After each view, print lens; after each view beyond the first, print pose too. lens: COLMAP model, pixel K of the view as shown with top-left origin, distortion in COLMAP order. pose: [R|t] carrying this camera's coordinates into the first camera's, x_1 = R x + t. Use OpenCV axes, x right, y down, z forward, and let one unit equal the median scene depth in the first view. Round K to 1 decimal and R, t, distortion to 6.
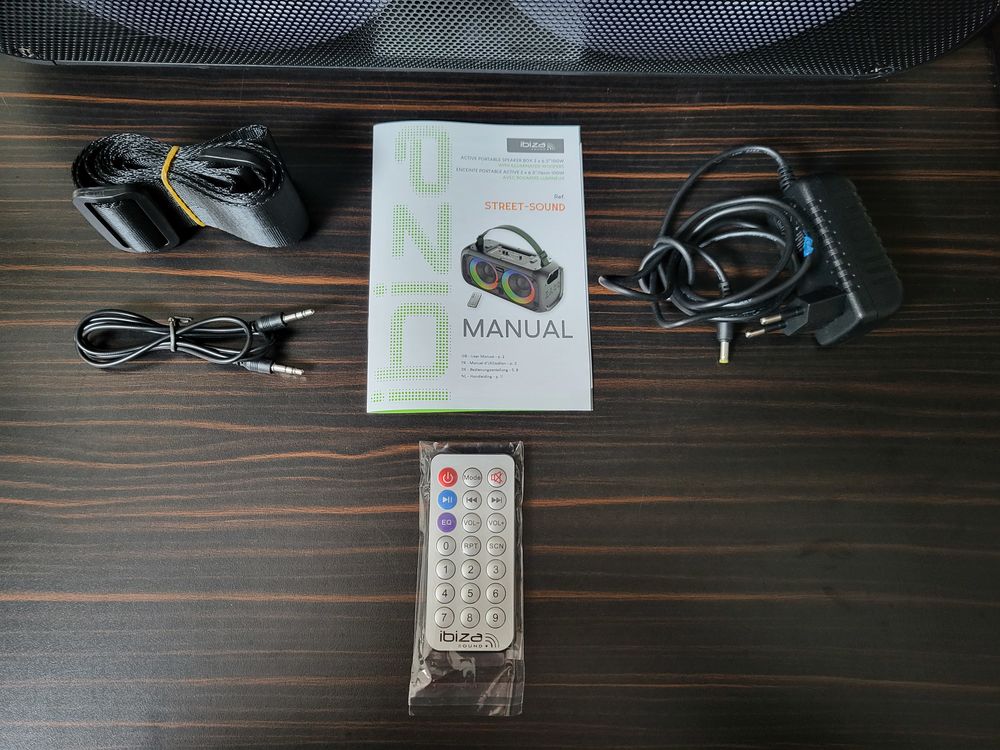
lens RADIAL K [[764.9, 0, 500.0], [0, 764.9, 375.0], [0, 0, 1]] dist [0.015762, 0.001486]
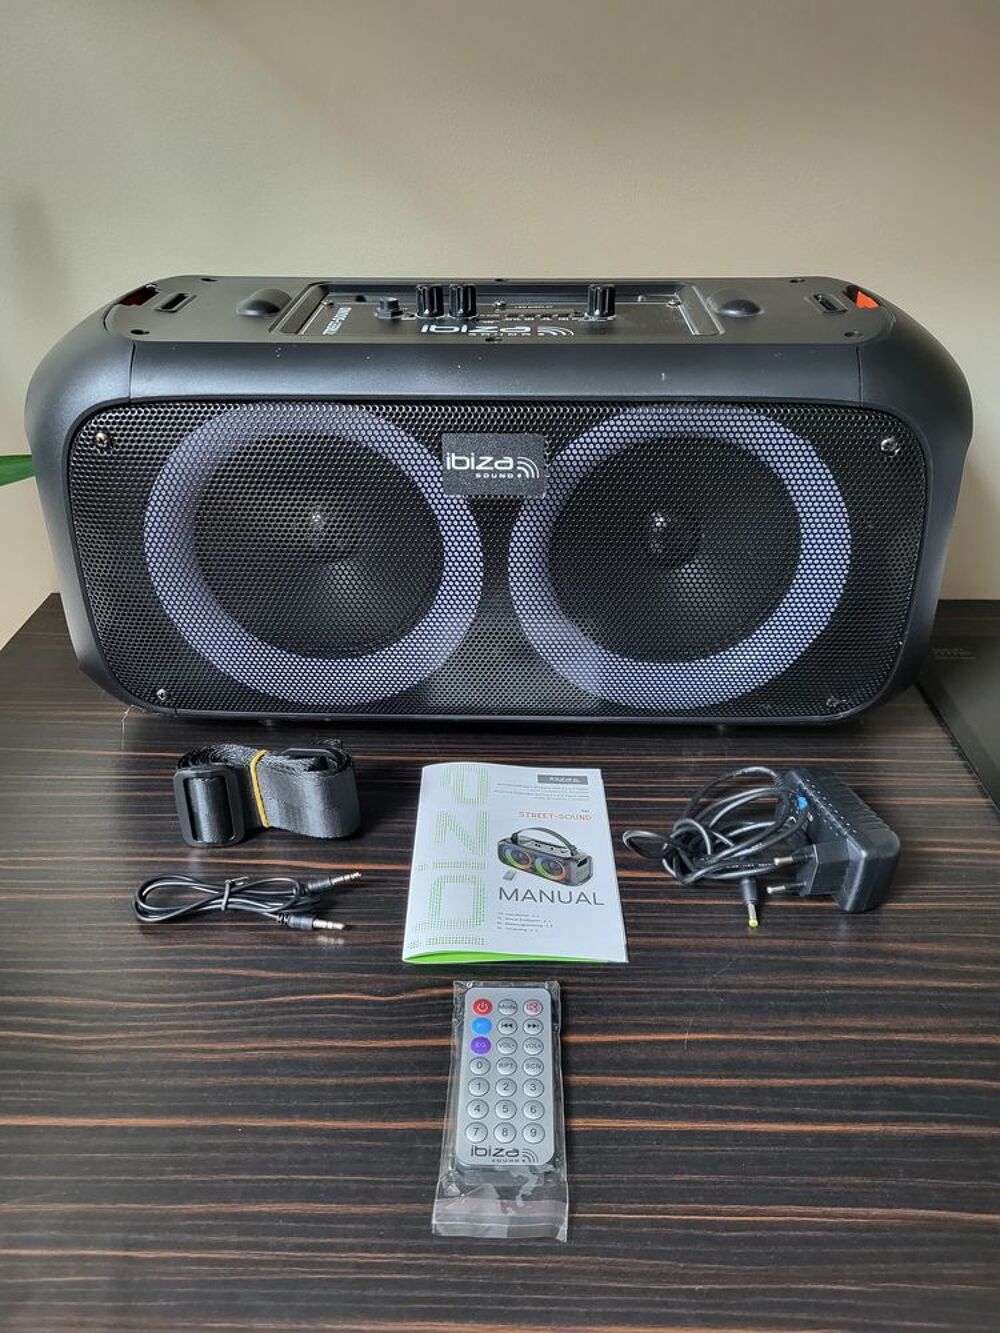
lens RADIAL K [[1019.6, 0, 500.0], [0, 1019.6, 666.5], [0, 0, 1]] dist [0.015762, 0.001486]
pose [[0.999741, -0.005910, -0.021996, -0.013991], [-0.011446, 0.704567, -0.709545, 0.721904], [0.019691, 0.709613, 0.704317, -0.213157]]
